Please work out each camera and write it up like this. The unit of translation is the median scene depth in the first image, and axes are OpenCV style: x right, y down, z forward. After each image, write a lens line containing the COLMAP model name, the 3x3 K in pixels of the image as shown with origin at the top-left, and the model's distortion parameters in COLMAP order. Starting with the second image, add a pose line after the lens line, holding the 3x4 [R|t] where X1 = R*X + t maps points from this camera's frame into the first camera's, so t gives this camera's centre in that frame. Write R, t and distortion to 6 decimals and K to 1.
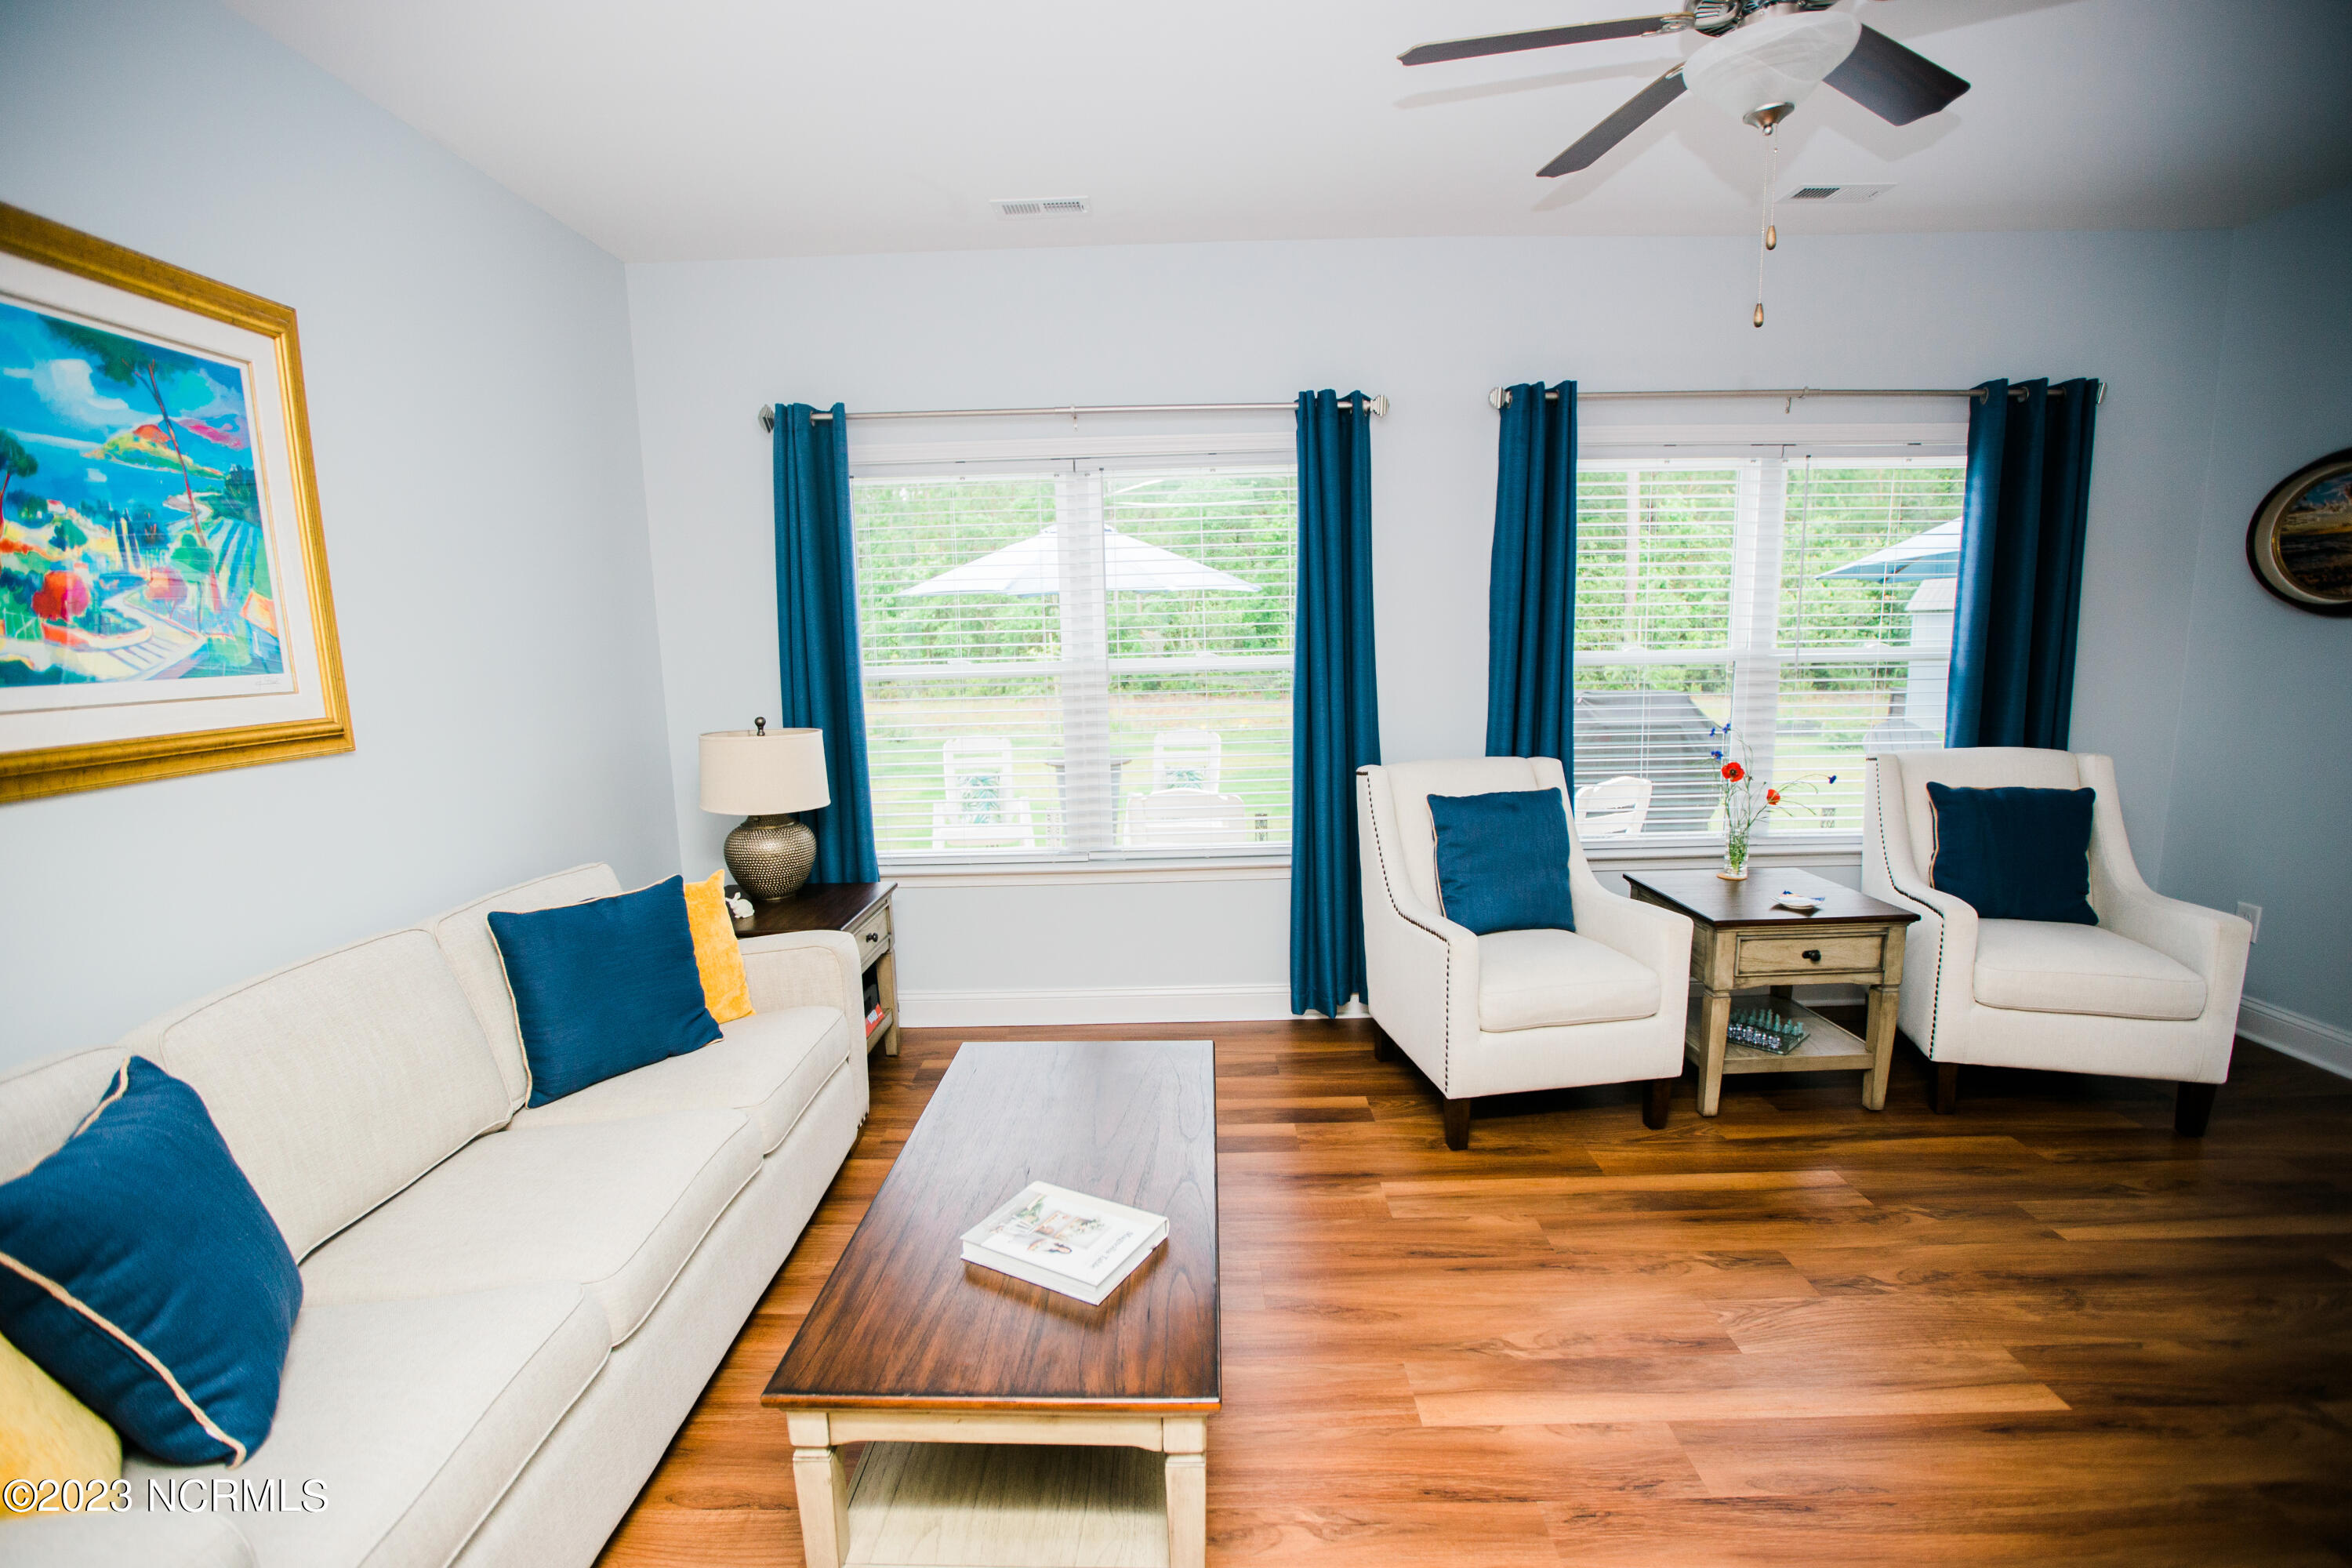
lens RADIAL K [[1072.6, 0, 1174.0], [0, 1072.6, 806.3], [0, 0, 1]] dist [-0.052273, 0.025073]
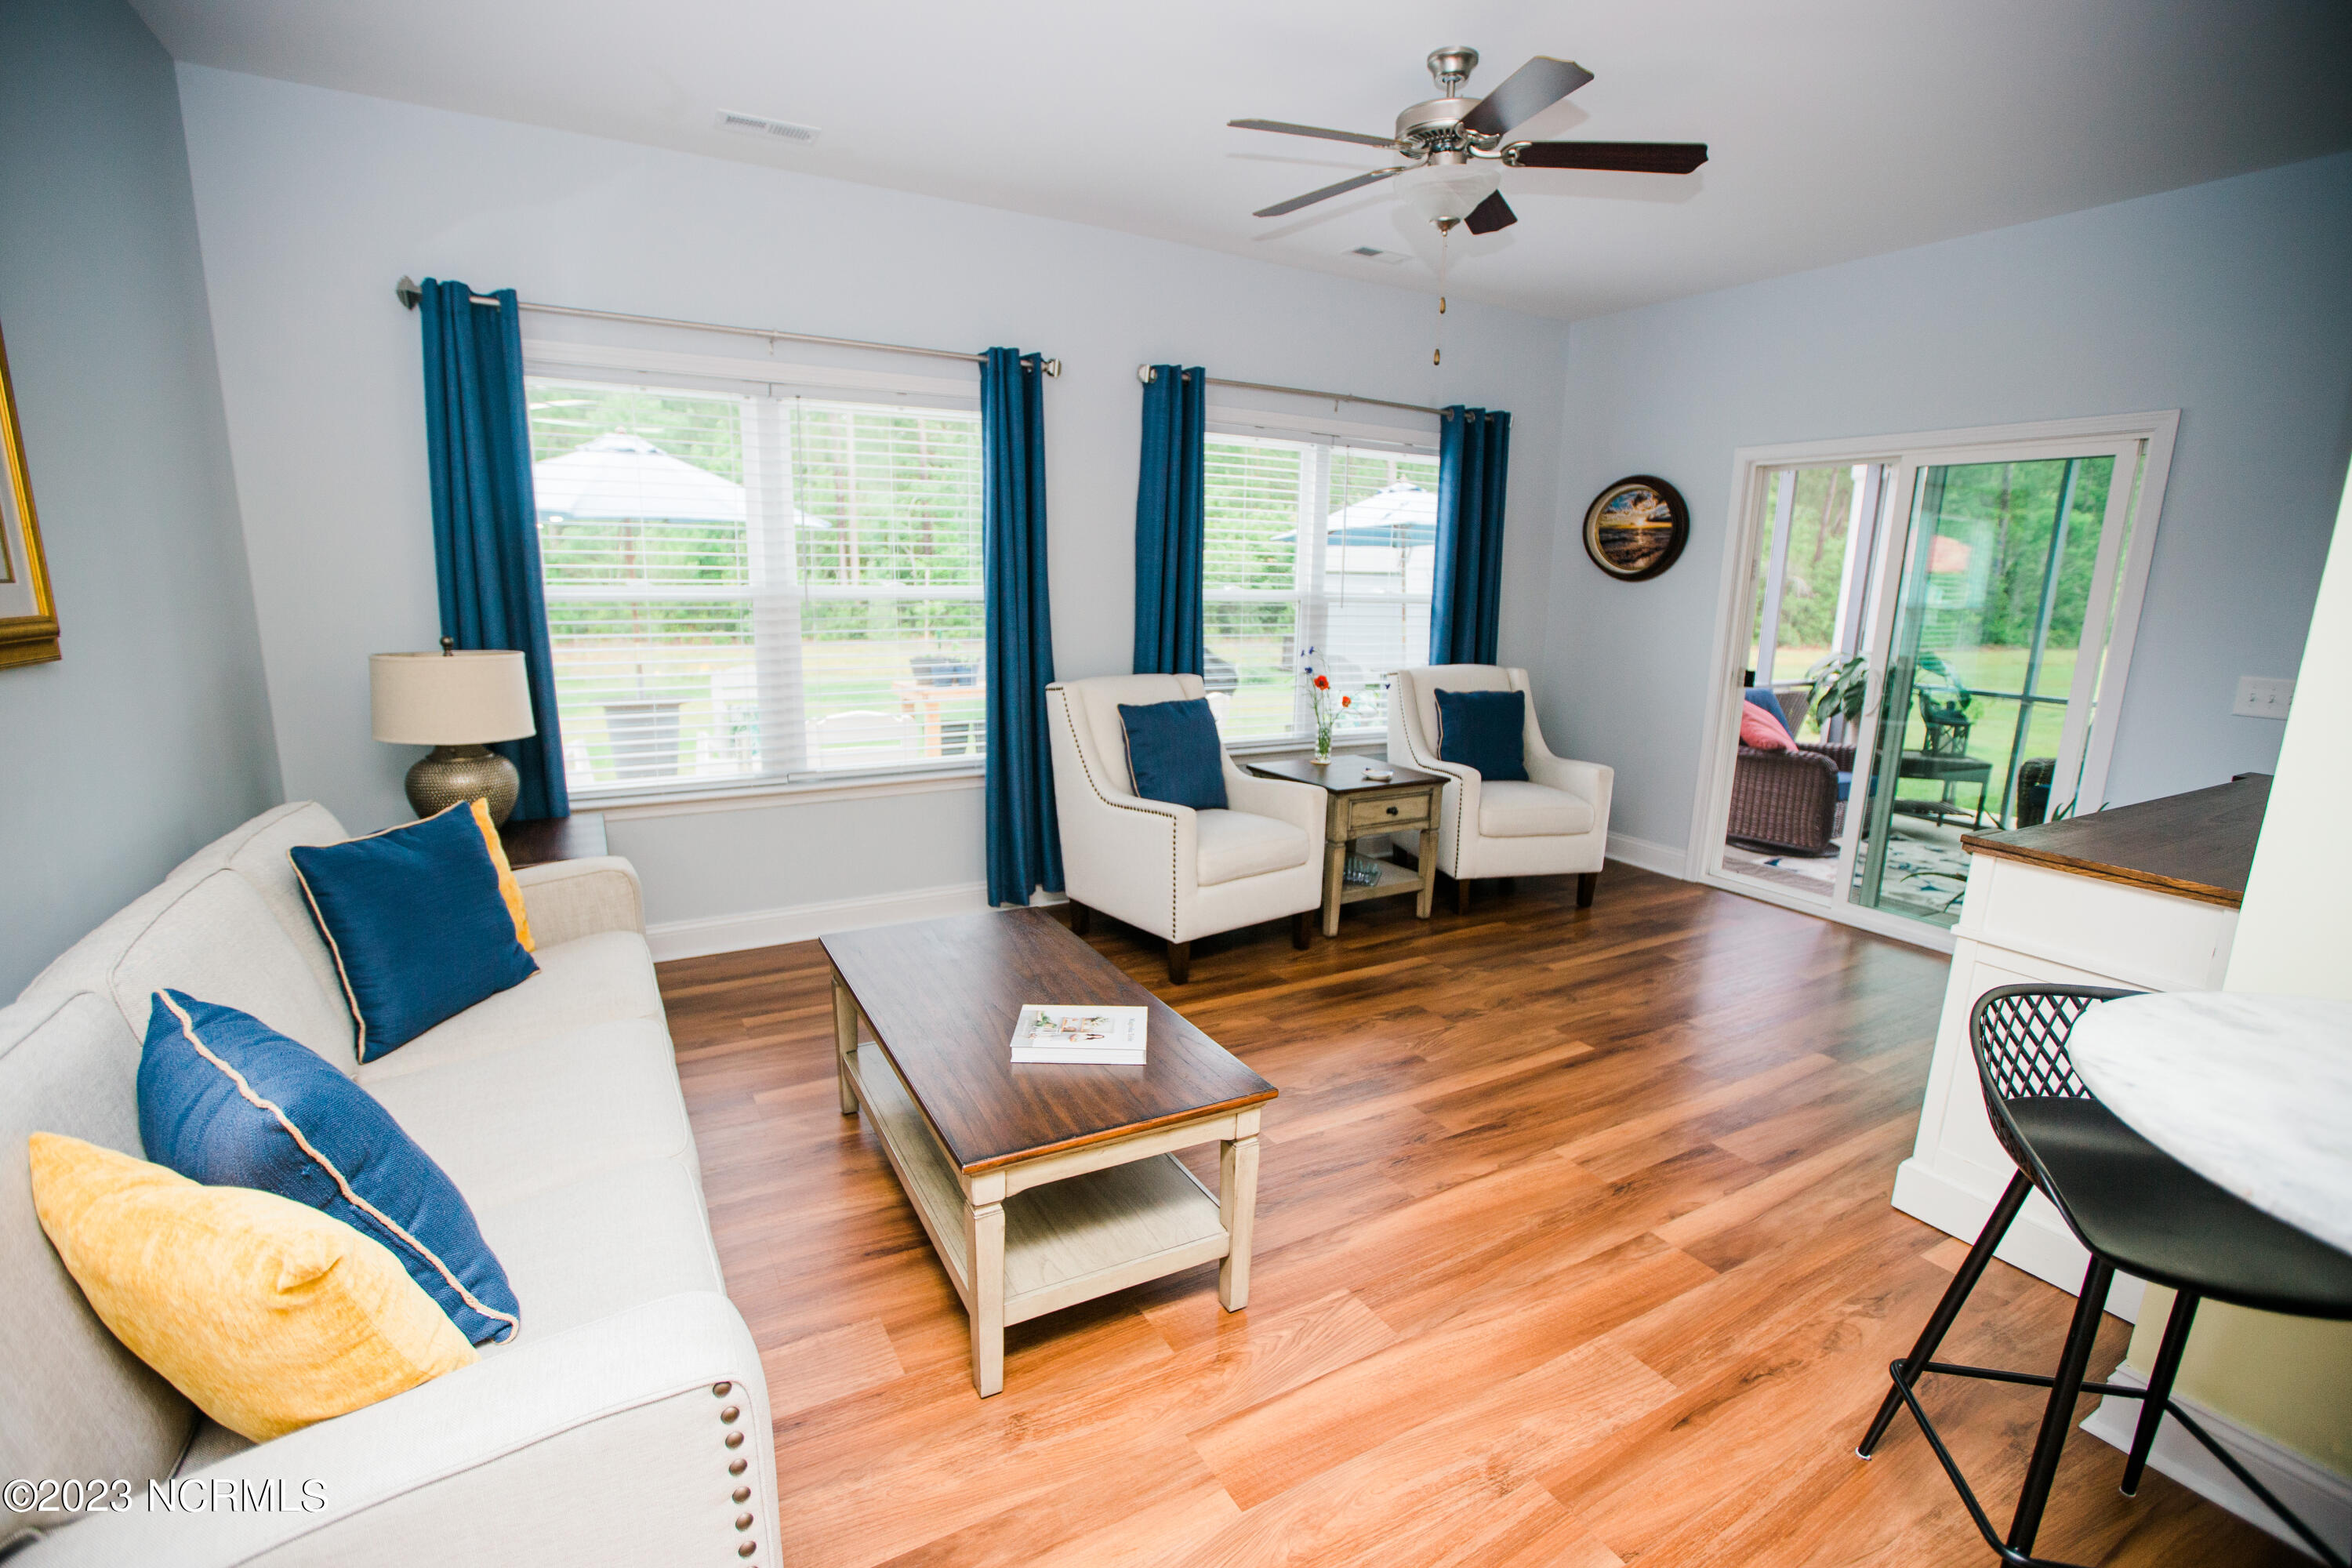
lens RADIAL K [[1072.6, 0, 1174.0], [0, 1072.6, 806.3], [0, 0, 1]] dist [-0.052273, 0.025073]
pose [[0.864440, -0.069078, 0.497967, -0.318026], [0.045532, 0.997202, 0.059290, 0.034284], [-0.500669, -0.028579, 0.865167, -0.073914]]
